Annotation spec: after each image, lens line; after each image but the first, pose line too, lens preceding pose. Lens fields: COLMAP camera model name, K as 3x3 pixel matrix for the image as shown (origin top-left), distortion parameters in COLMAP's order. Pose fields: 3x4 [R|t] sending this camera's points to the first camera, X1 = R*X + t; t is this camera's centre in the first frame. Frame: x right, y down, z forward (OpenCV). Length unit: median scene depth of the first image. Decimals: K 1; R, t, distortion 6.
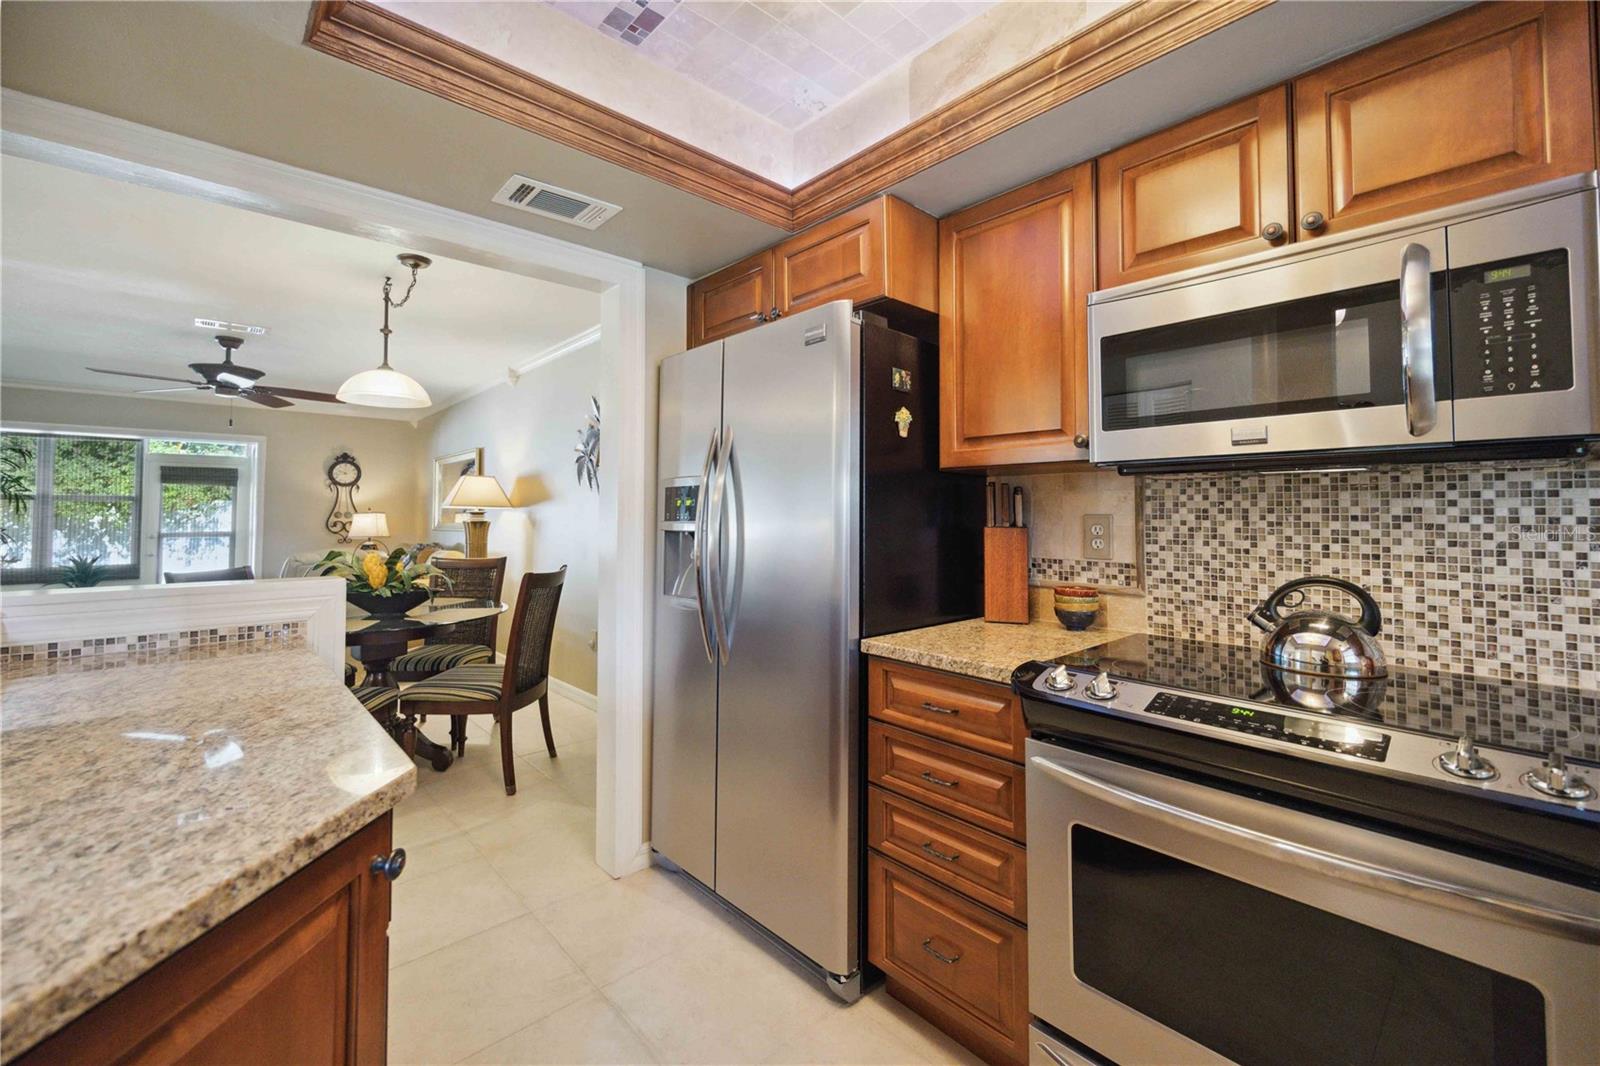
lens RADIAL K [[650.8, 0, 797.3], [0, 650.8, 490.4], [0, 0, 1]] dist [-0.002112, -0.000122]
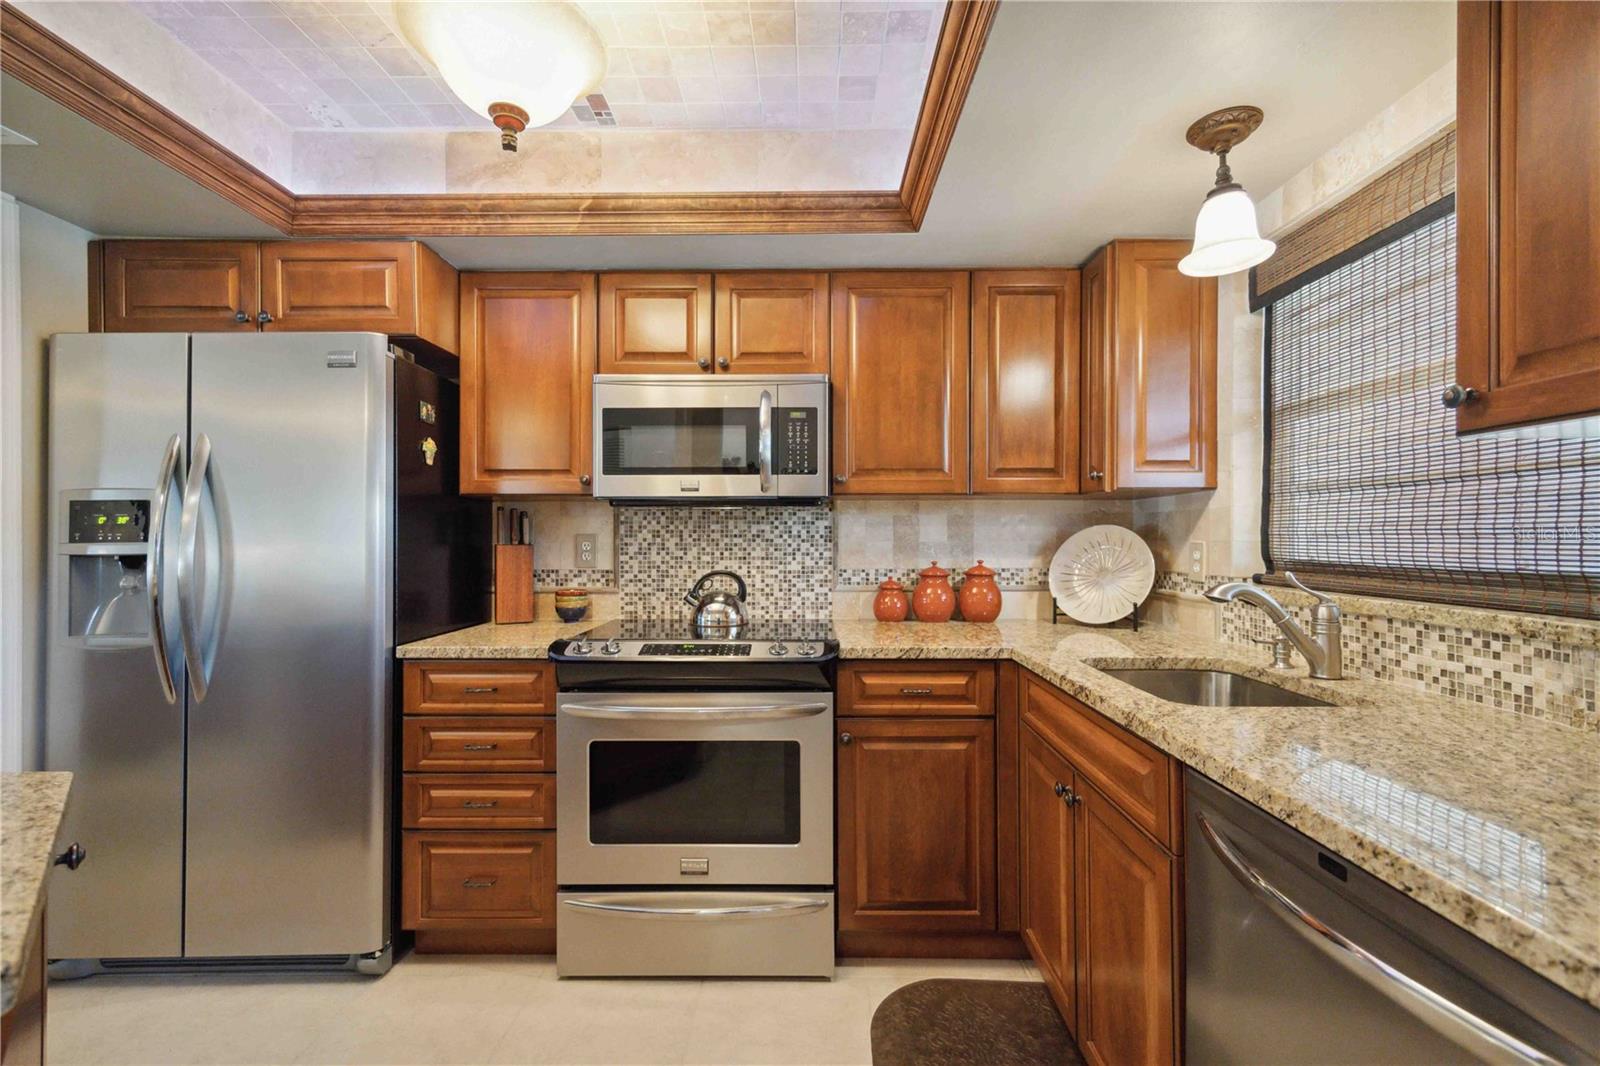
lens RADIAL K [[650.8, 0, 800.4], [0, 650.8, 536.1], [0, 0, 1]] dist [-0.002112, -0.000122]
pose [[0.678825, -0.002779, 0.734294, -0.230532], [-0.024605, 0.999345, 0.026529, -0.005133], [-0.733887, -0.036076, 0.678313, -0.232067]]
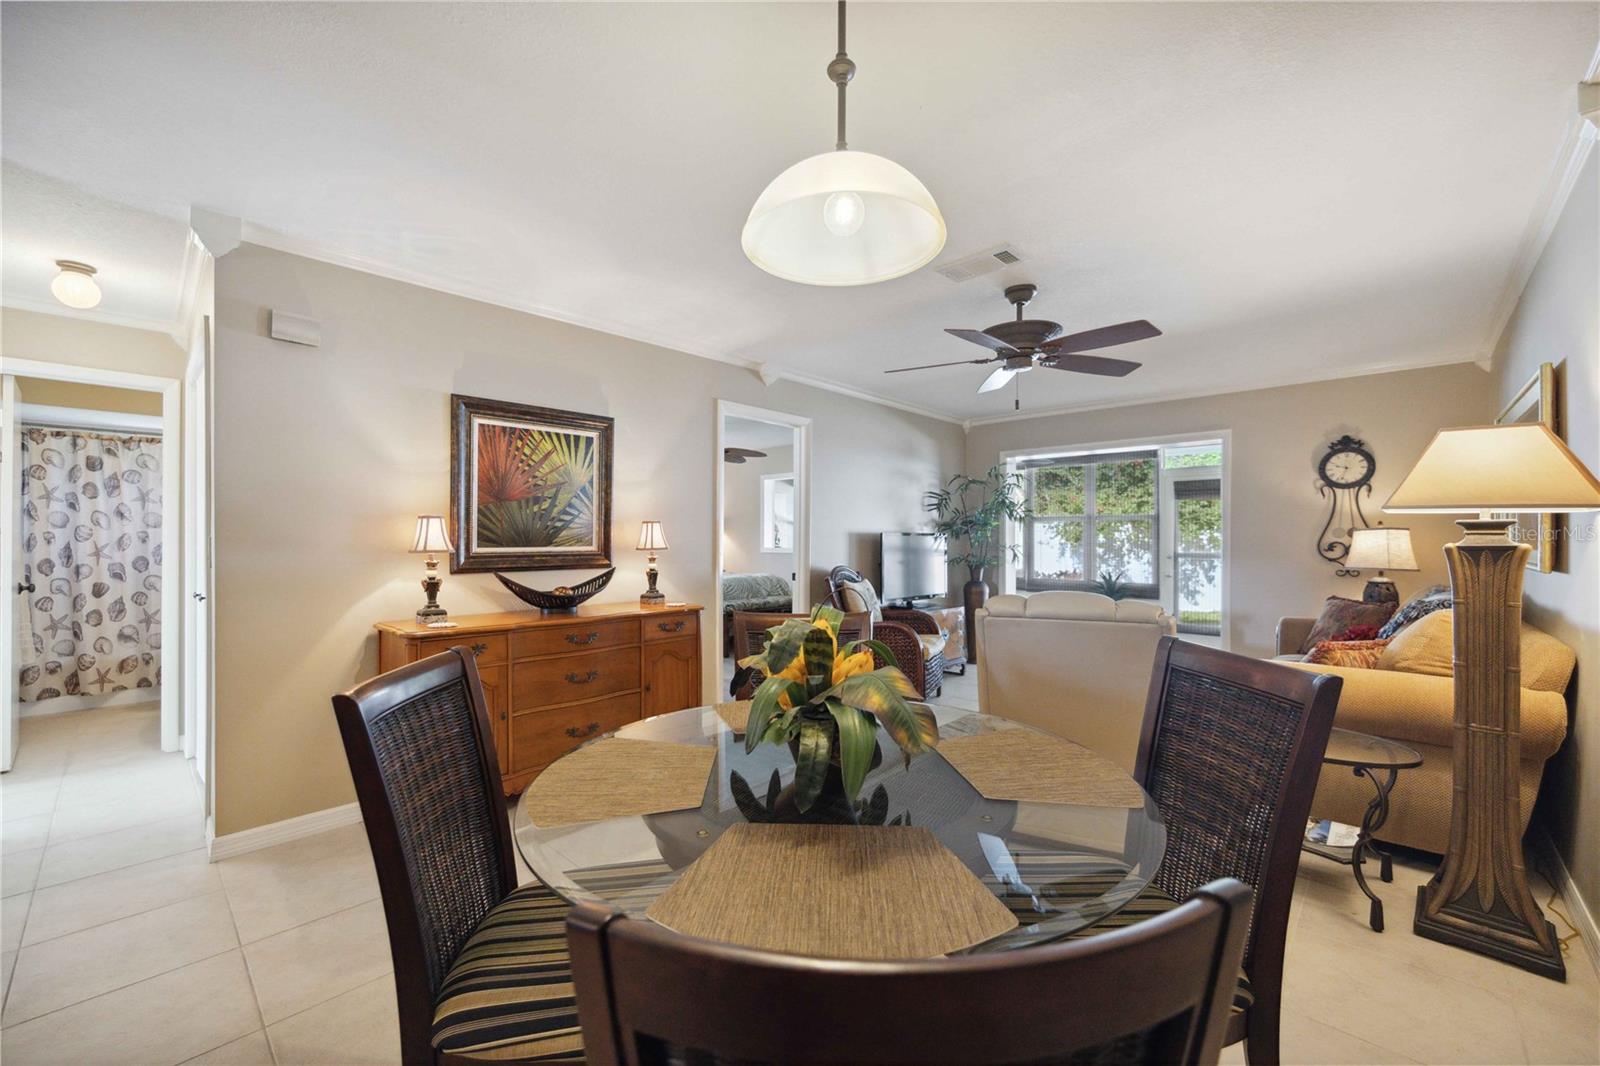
lens RADIAL K [[650.8, 0, 799.0], [0, 650.8, 538.7], [0, 0, 1]] dist [-0.002112, -0.000122]
pose [[0.072901, 0.007076, -0.997314, -0.420215], [0.036358, 0.999291, 0.009747, 0.076932], [0.996676, -0.036971, 0.072592, 1.790611]]
